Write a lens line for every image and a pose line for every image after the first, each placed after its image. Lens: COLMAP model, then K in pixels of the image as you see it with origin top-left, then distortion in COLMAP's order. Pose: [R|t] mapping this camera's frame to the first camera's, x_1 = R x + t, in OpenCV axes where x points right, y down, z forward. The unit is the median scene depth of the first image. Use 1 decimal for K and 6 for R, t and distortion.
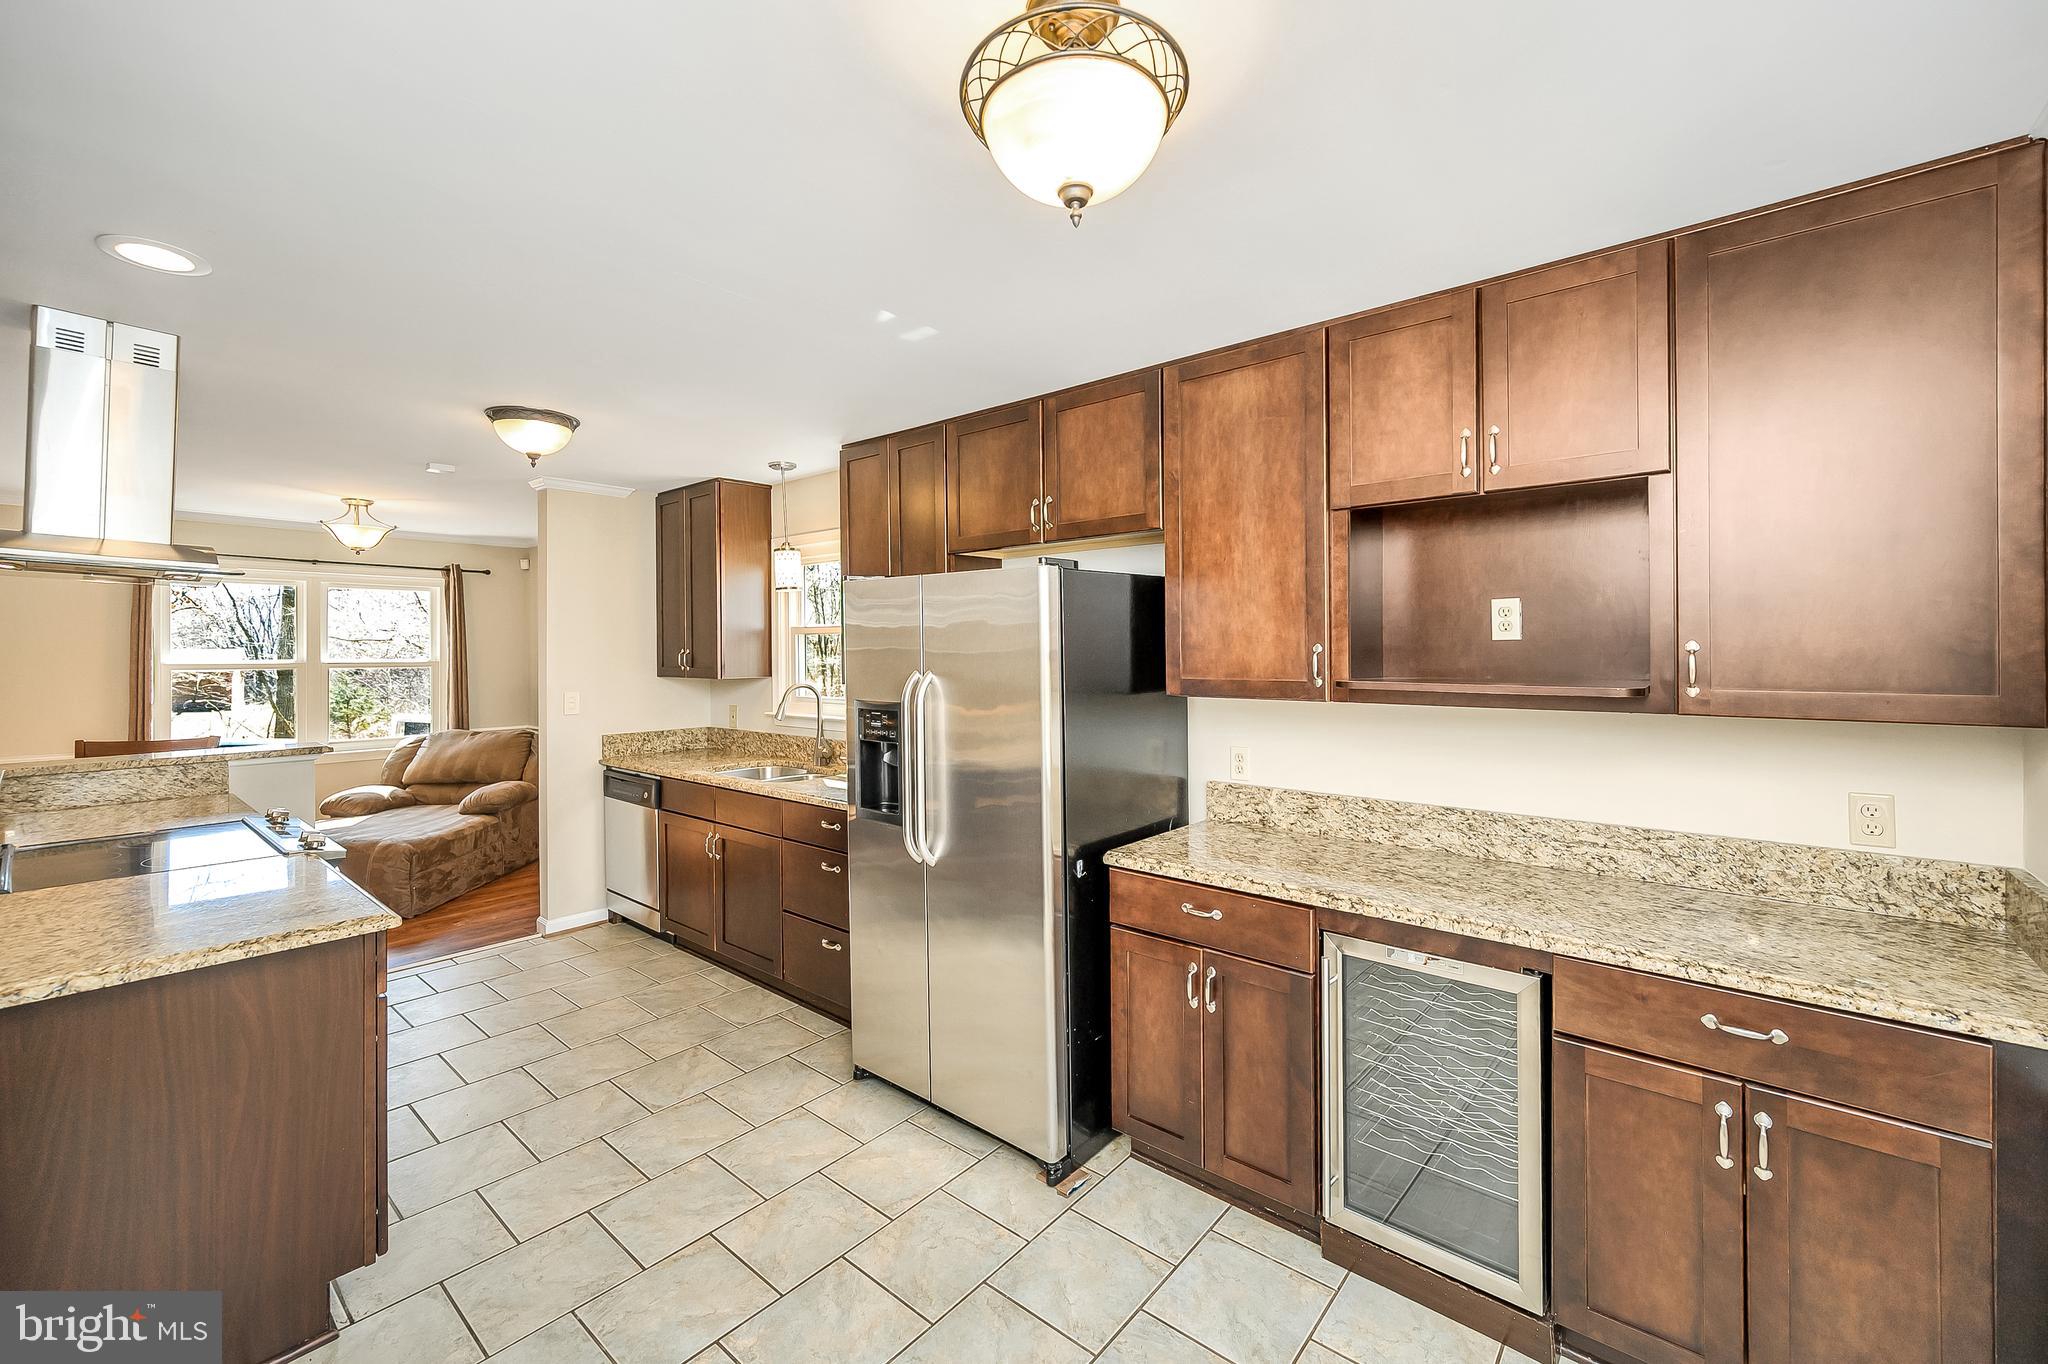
lens RADIAL K [[828.2, 0, 1024.2], [0, 828.2, 644.4], [0, 0, 1]] dist [-0.002707, 0.000176]
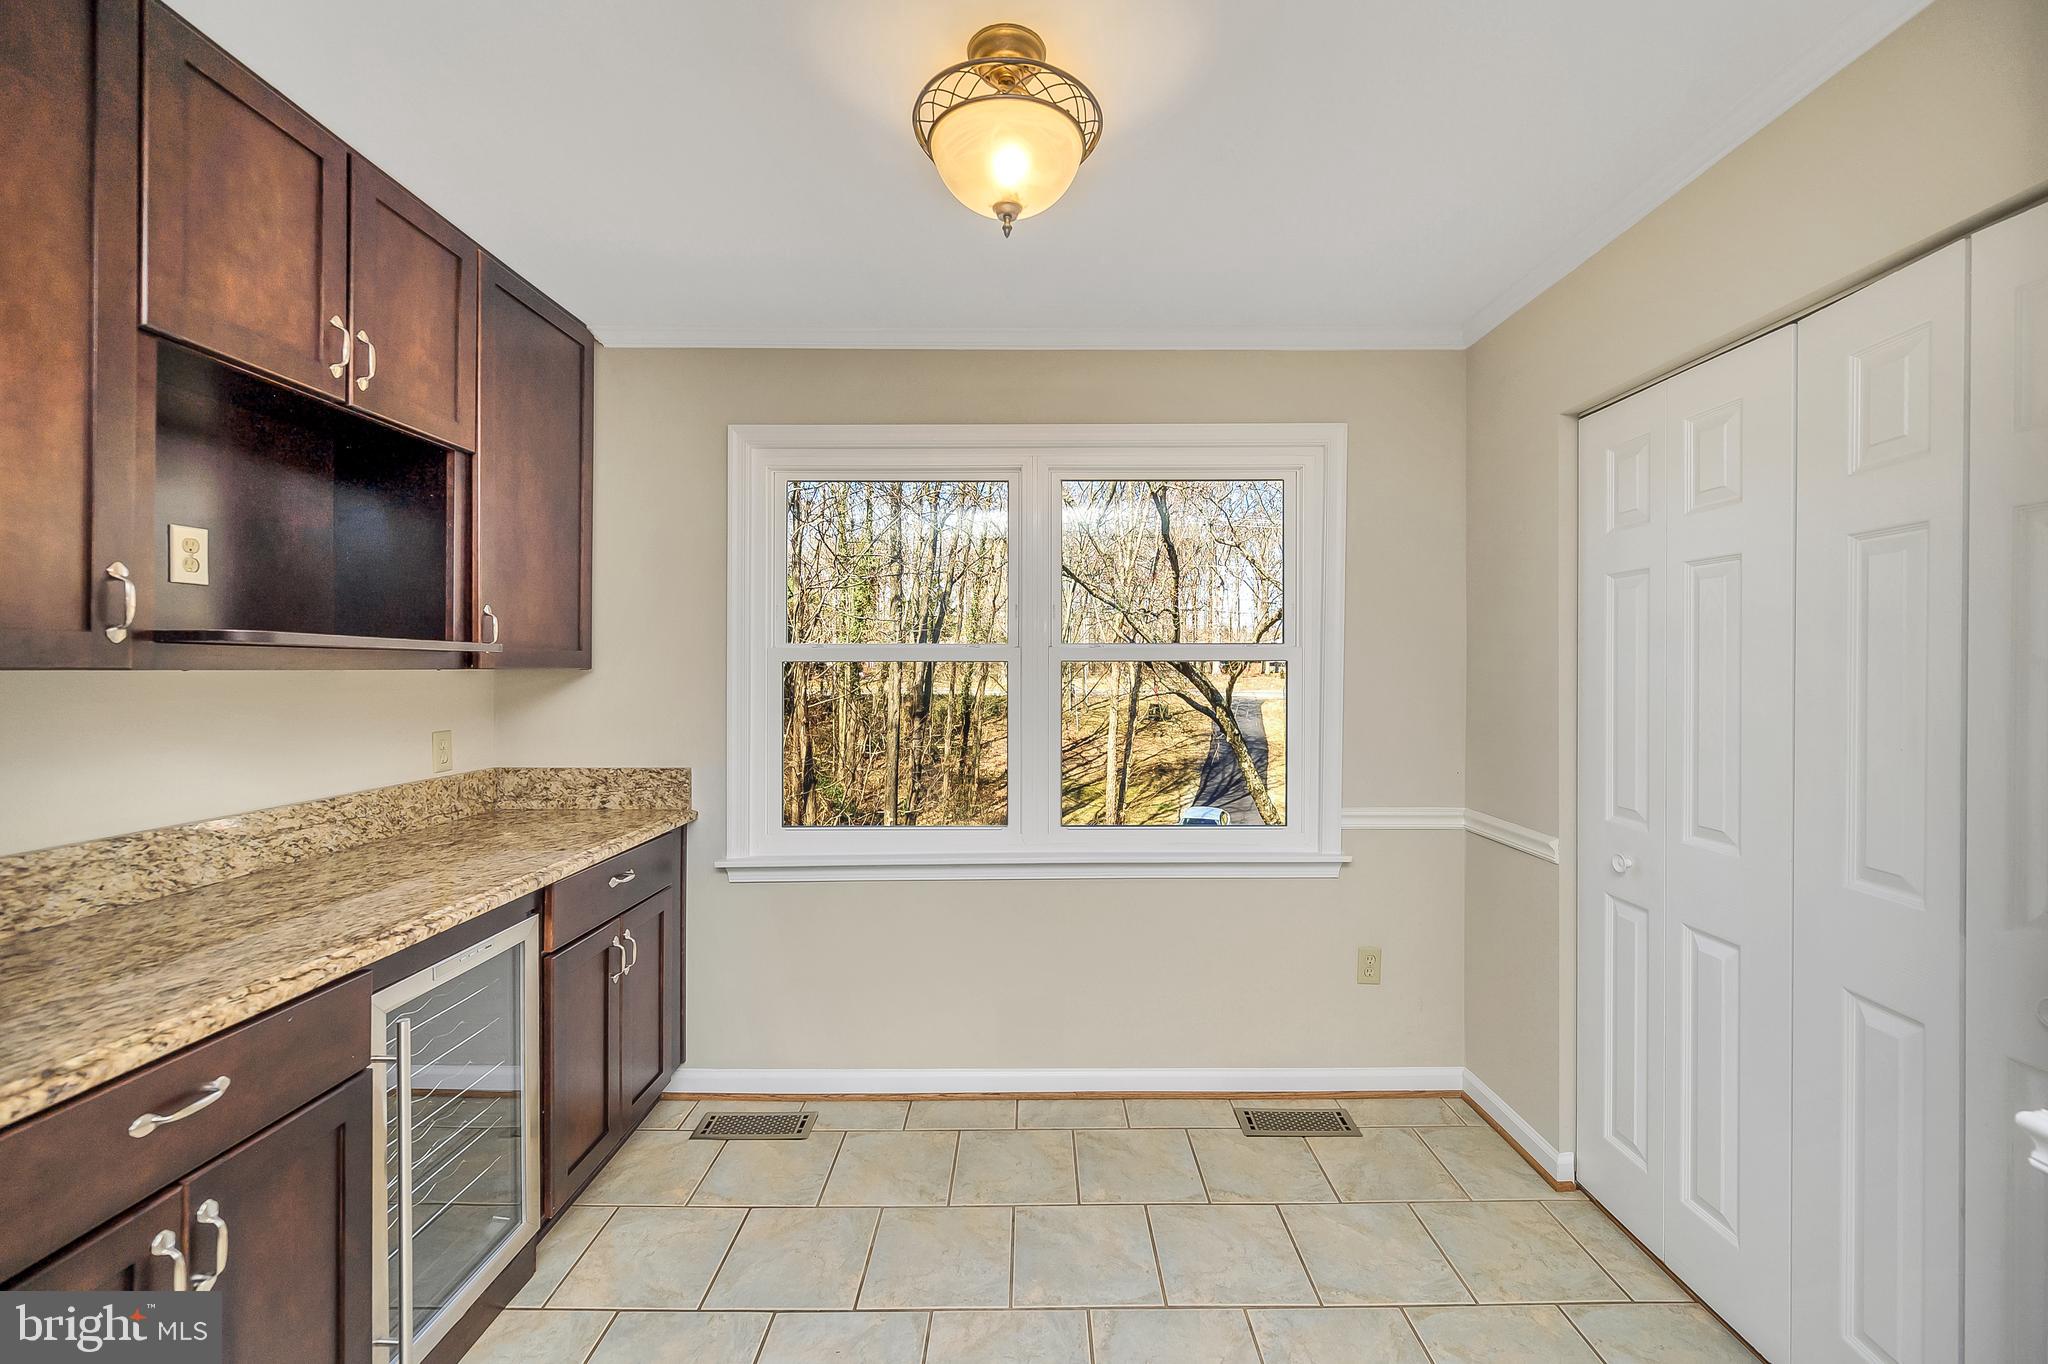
lens RADIAL K [[828.2, 0, 1028.1], [0, 828.2, 673.2], [0, 0, 1]] dist [-0.002707, 0.000176]
pose [[-0.651883, 0.000249, 0.758320, -0.479271], [-0.005795, 0.999969, -0.005310, 0.078070], [-0.758298, -0.007855, -0.651861, 0.986322]]
